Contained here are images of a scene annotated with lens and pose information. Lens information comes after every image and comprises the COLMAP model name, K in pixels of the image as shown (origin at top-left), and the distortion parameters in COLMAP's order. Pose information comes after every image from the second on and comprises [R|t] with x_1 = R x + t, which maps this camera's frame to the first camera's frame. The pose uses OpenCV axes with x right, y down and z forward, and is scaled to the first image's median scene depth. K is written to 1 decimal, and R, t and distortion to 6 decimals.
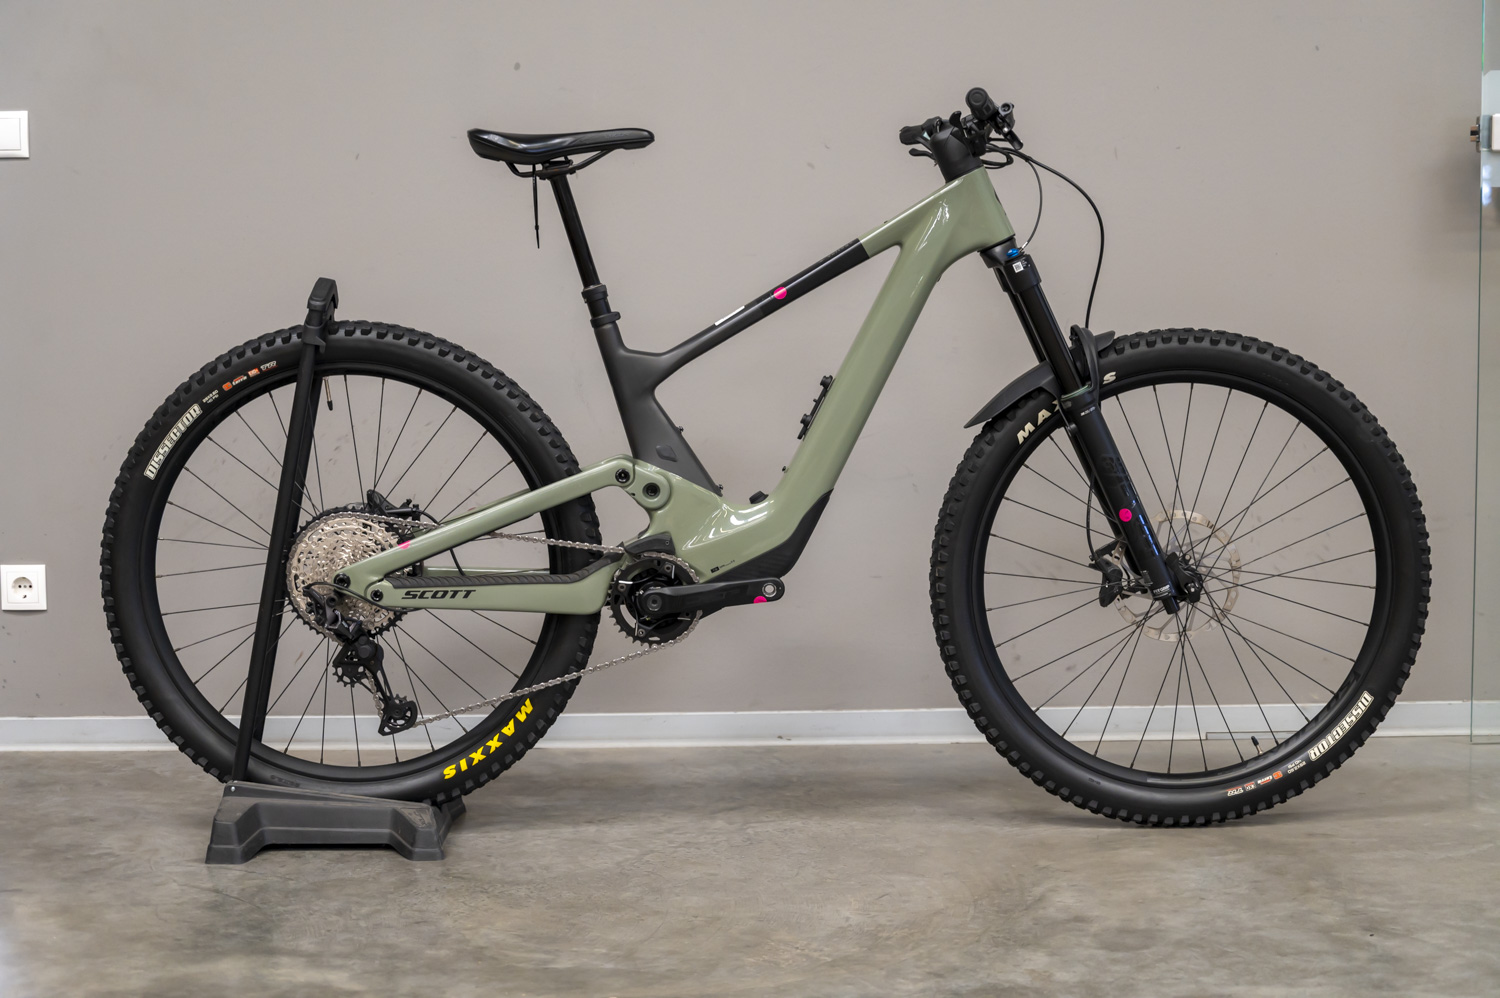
lens RADIAL K [[2346.6, 0, 748.9], [0, 2346.6, 497.6], [0, 0, 1]] dist [0.037703, 0.000000]
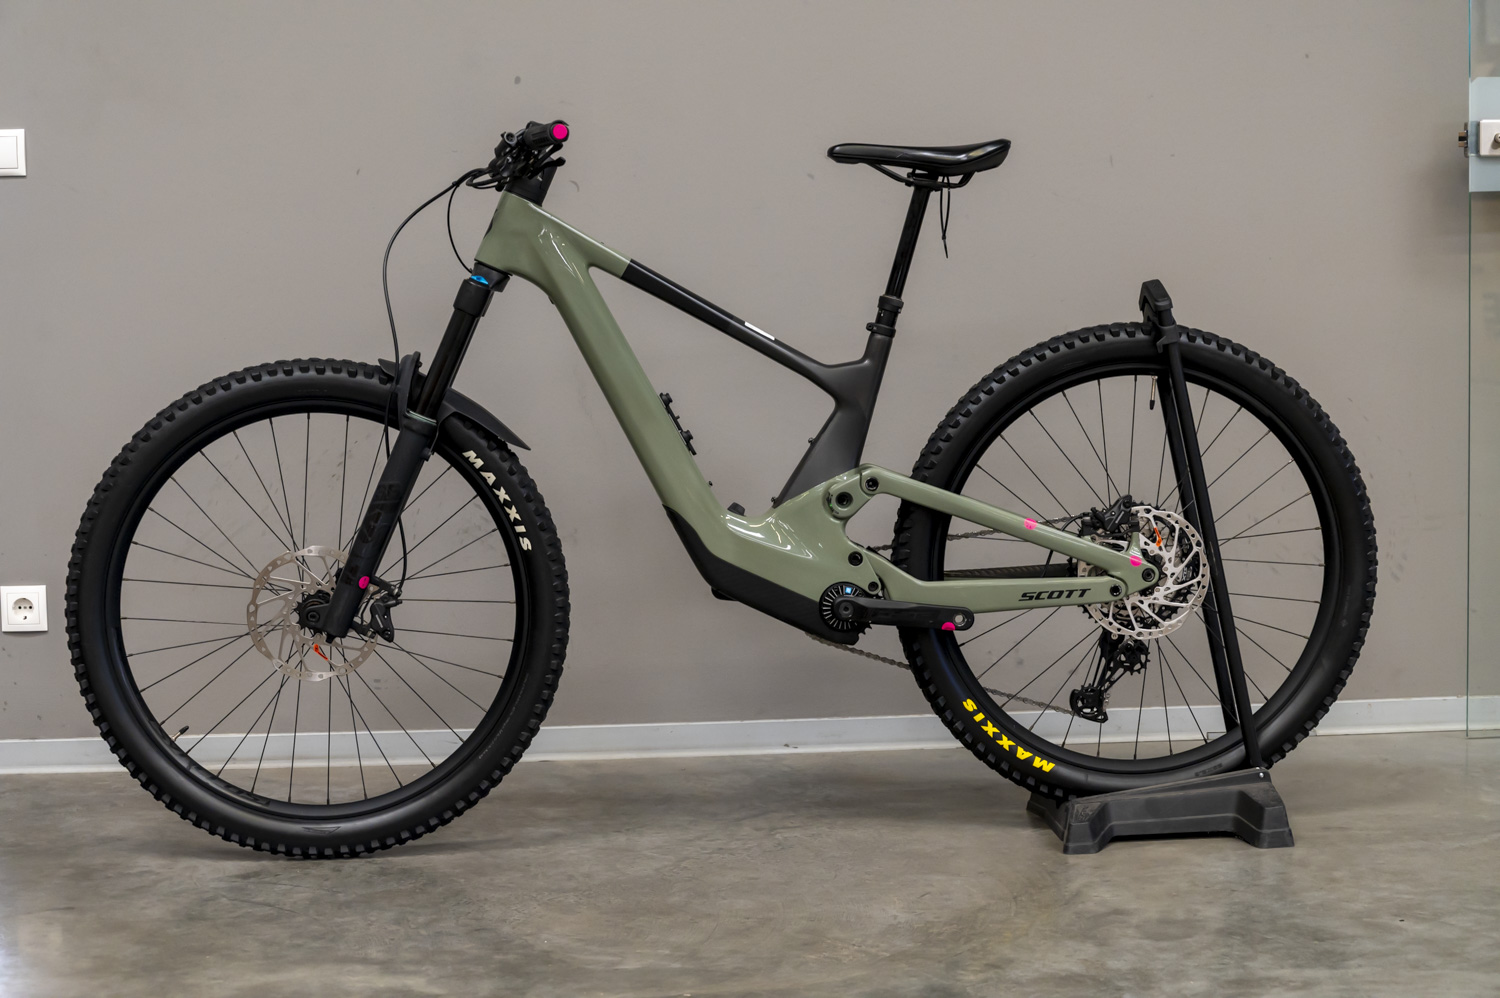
lens RADIAL K [[2504.8, 0, 751.1], [0, 2504.8, 499.9], [0, 0, 1]] dist [0.047139, 0.000000]
pose [[0.998977, -0.014930, 0.042676, -0.064040], [0.014835, 0.999887, 0.002531, -0.007919], [-0.042709, -0.001895, 0.999086, -0.098108]]
